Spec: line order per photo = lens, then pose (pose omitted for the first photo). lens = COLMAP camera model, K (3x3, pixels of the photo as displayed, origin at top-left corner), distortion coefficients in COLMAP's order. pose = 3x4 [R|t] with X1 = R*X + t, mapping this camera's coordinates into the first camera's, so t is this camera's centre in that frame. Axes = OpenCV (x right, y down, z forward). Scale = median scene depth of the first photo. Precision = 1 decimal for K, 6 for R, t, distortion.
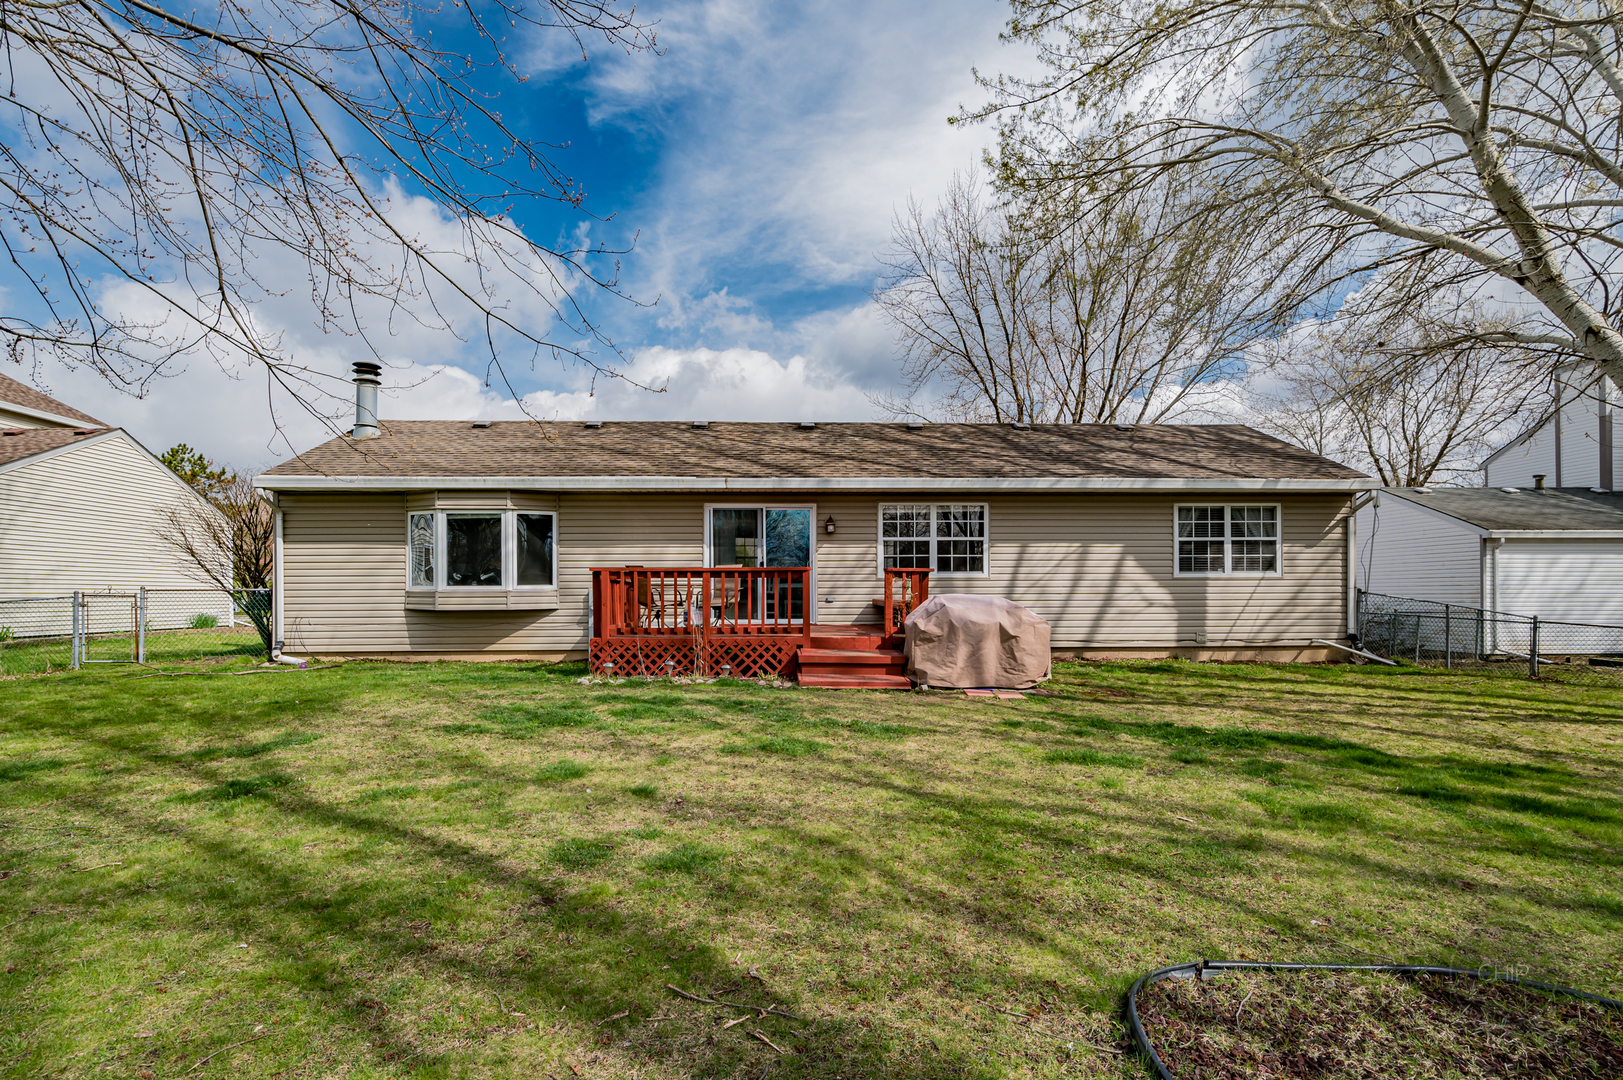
lens RADIAL K [[718.6, 0, 724.2], [0, 718.6, 589.9], [0, 0, 1]] dist [0.000549, -0.000597]
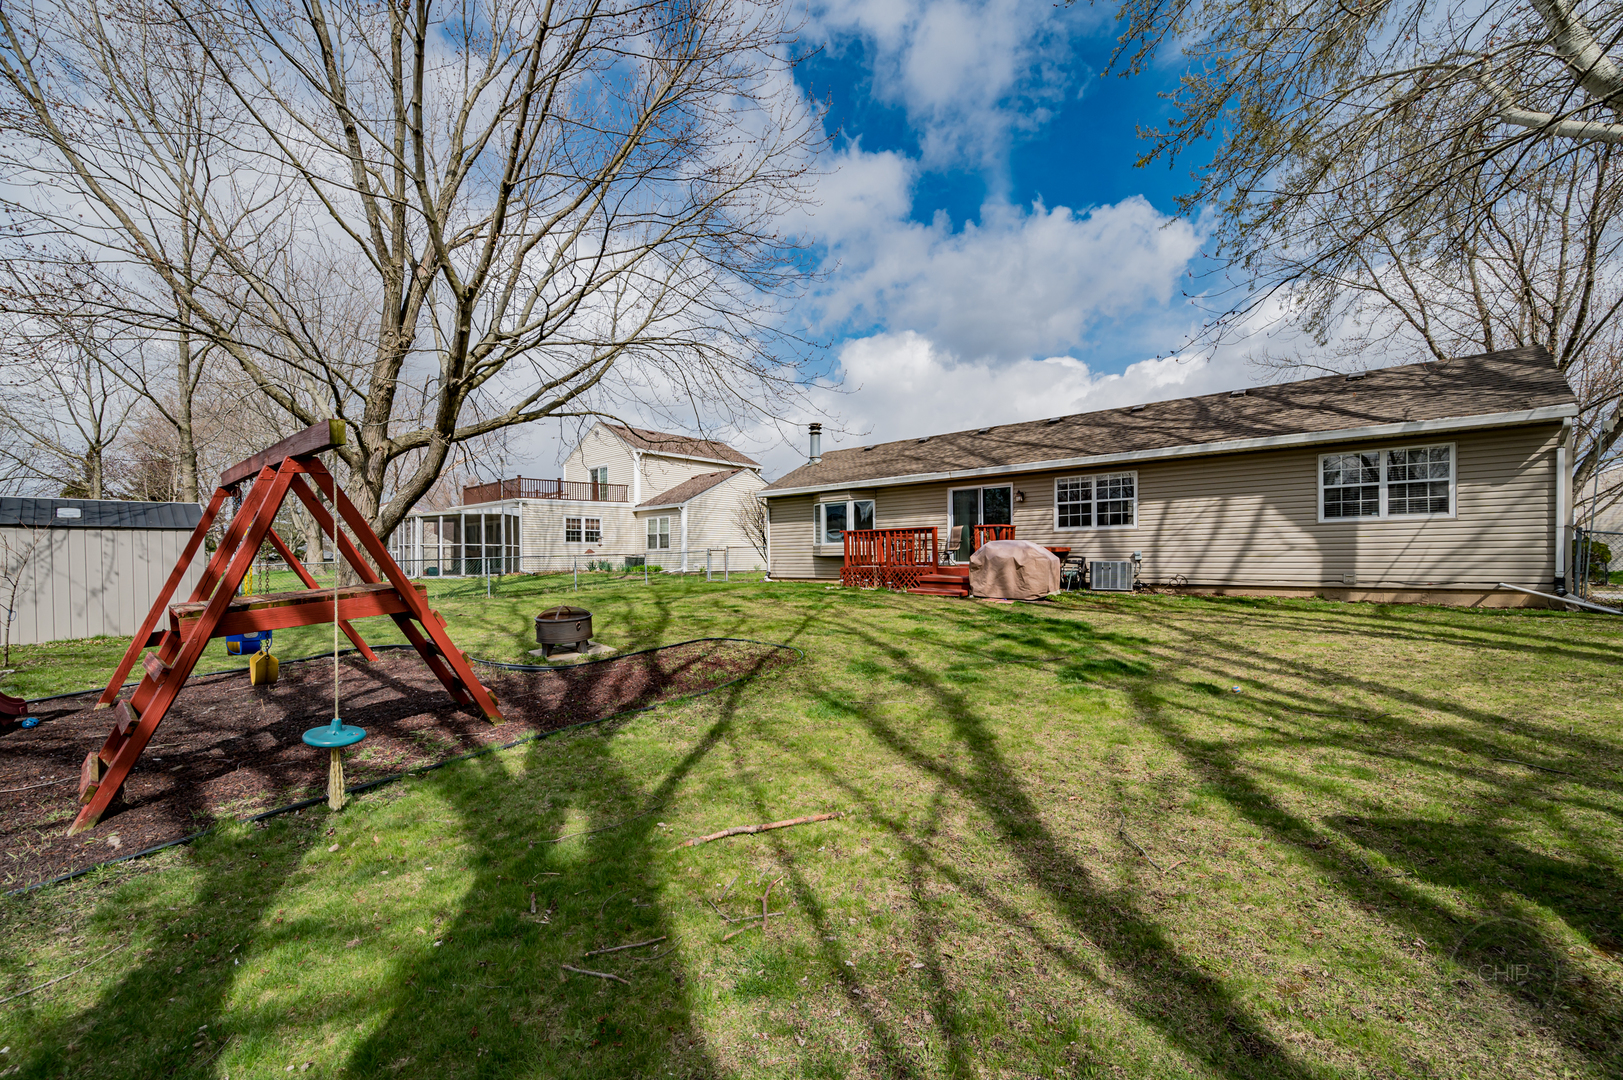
lens RADIAL K [[639.6, 0, 807.1], [0, 639.6, 554.3], [0, 0, 1]] dist [-0.000941, 0.000804]
pose [[0.715138, -0.005790, -0.698959, 0.748356], [0.006519, 0.999977, -0.001614, 0.026504], [0.698953, -0.003402, 0.715160, -0.228570]]
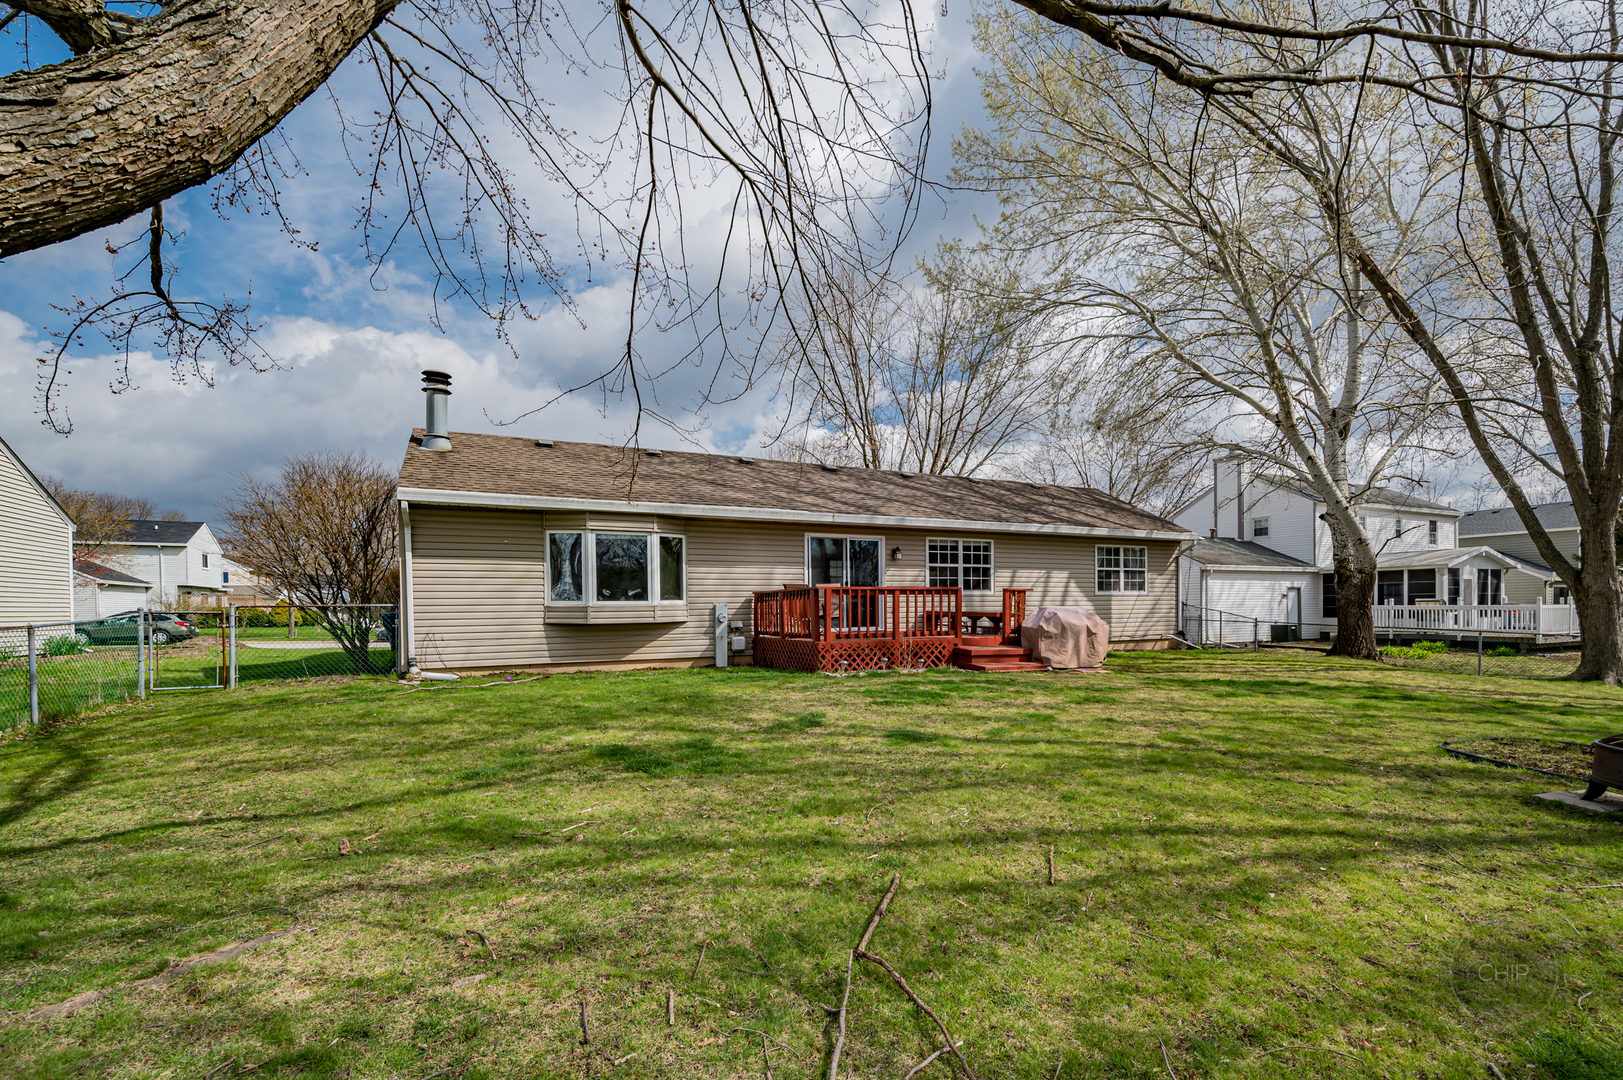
lens RADIAL K [[726.0, 0, 768.2], [0, 726.0, 611.8], [0, 0, 1]] dist [0.000619, -0.000456]
pose [[0.917389, -0.007419, 0.397923, -0.582475], [0.003772, 0.999943, 0.009947, 0.000541], [-0.397975, -0.007624, 0.917365, -0.100158]]
